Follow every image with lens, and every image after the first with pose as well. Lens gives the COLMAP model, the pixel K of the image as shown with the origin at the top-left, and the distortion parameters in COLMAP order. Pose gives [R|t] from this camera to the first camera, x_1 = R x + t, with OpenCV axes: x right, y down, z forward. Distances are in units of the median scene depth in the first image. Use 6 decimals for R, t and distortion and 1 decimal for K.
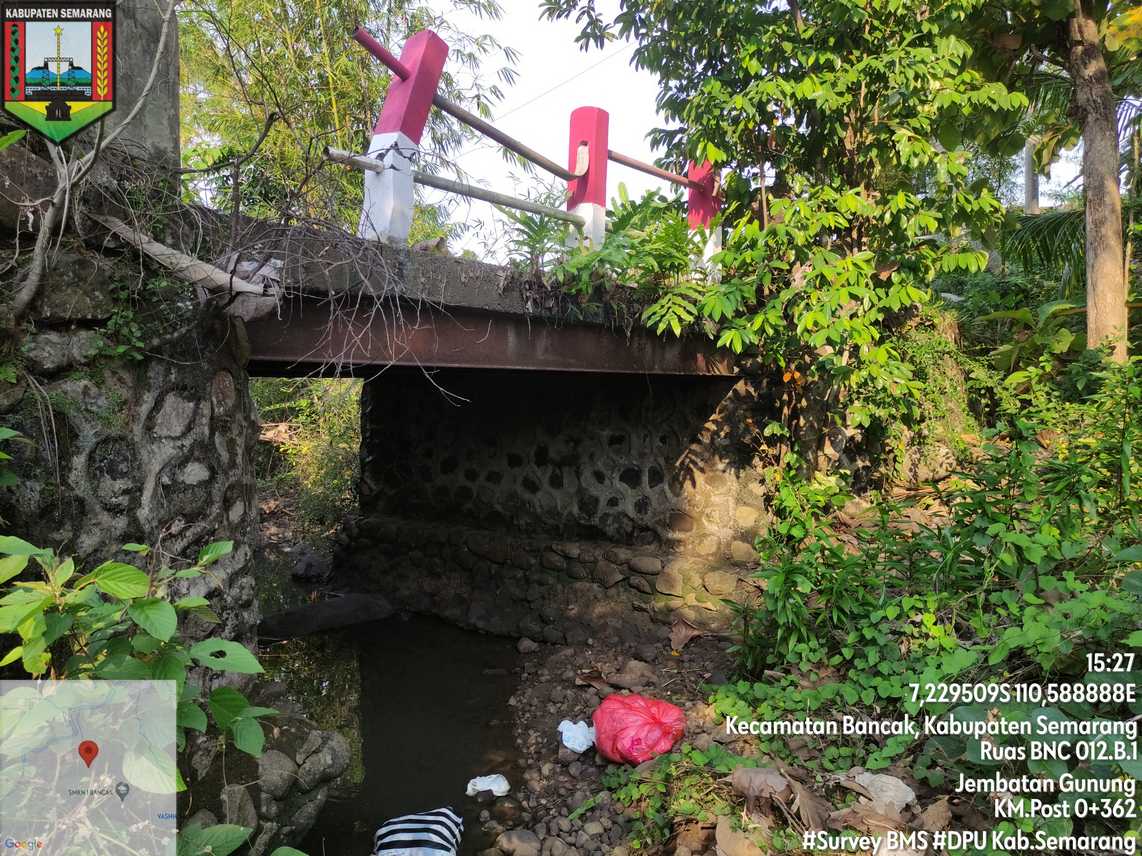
lens RADIAL K [[847.0, 0, 568.0], [0, 847.0, 424.2], [0, 0, 1]] dist [0.042806, -0.039119]
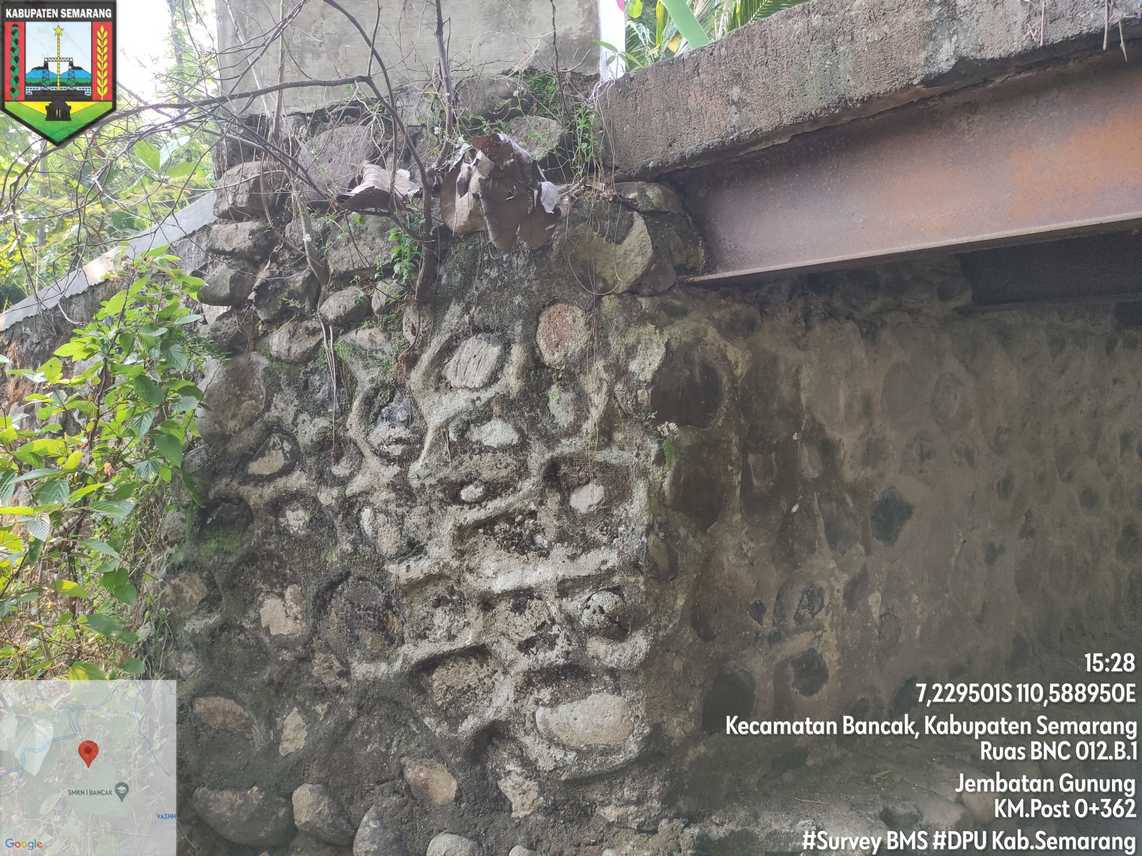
lens RADIAL K [[847.0, 0, 568.0], [0, 847.0, 424.2], [0, 0, 1]] dist [0.042806, -0.039119]
pose [[-0.206434, 0.036338, -0.977786, 0.129123], [-0.030945, 0.998568, 0.043644, 0.004846], [0.977971, 0.039267, -0.205014, 0.468741]]
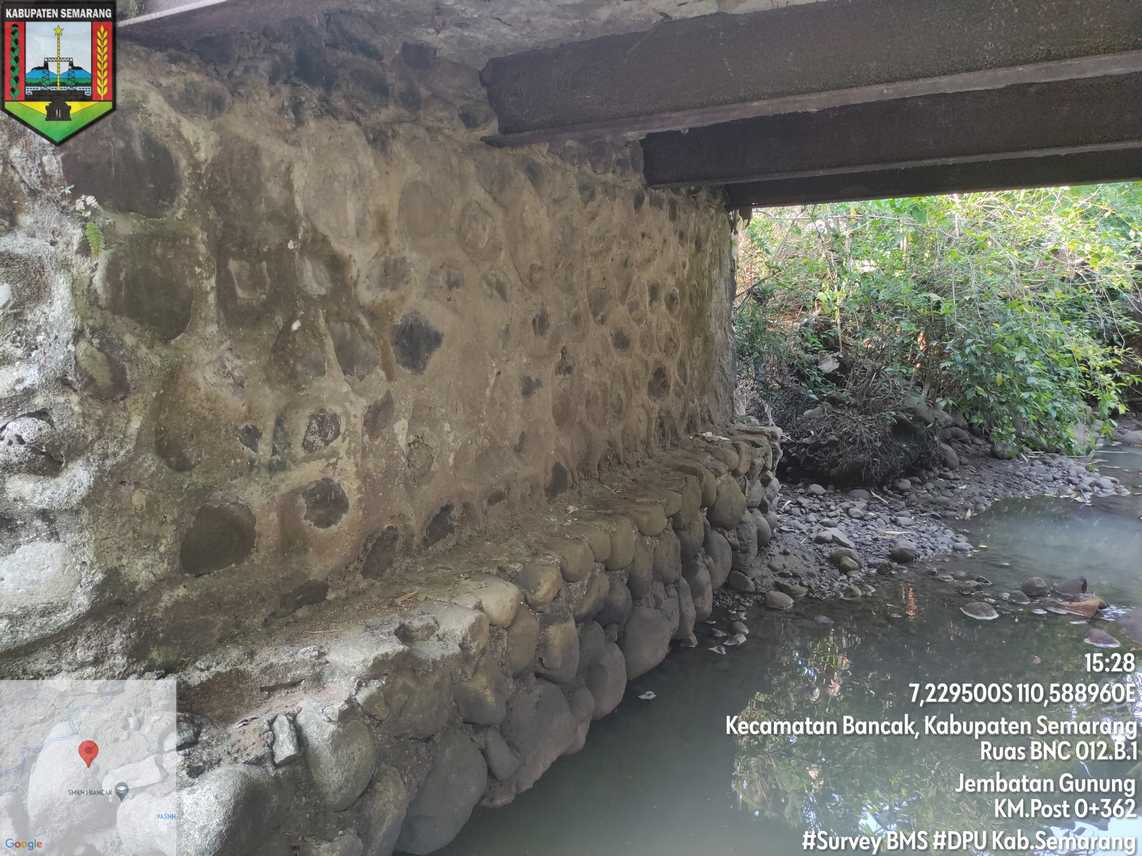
lens RADIAL K [[844.6, 0, 569.1], [0, 844.6, 425.6], [0, 0, 1]] dist [0.060508, -0.070158]
pose [[0.208227, 0.133706, -0.968898, 0.102335], [-0.014894, 0.990931, 0.133546, 0.043324], [0.977967, -0.013377, 0.208330, 0.520830]]
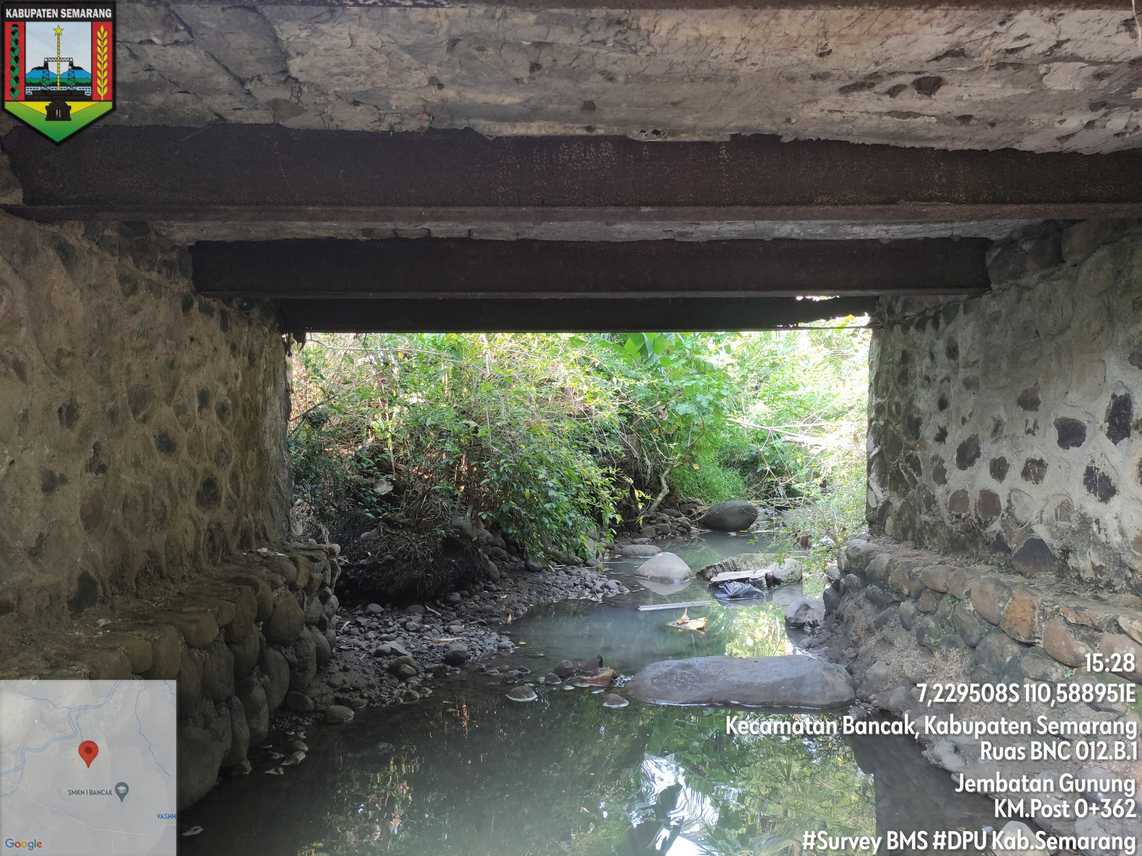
lens RADIAL K [[842.4, 0, 568.7], [0, 842.4, 426.5], [0, 0, 1]] dist [0.061766, -0.068765]
pose [[0.661001, -0.028432, -0.749846, 0.120887], [-0.015250, 0.998567, -0.051306, 0.073929], [0.750230, 0.045348, 0.659620, 0.510666]]
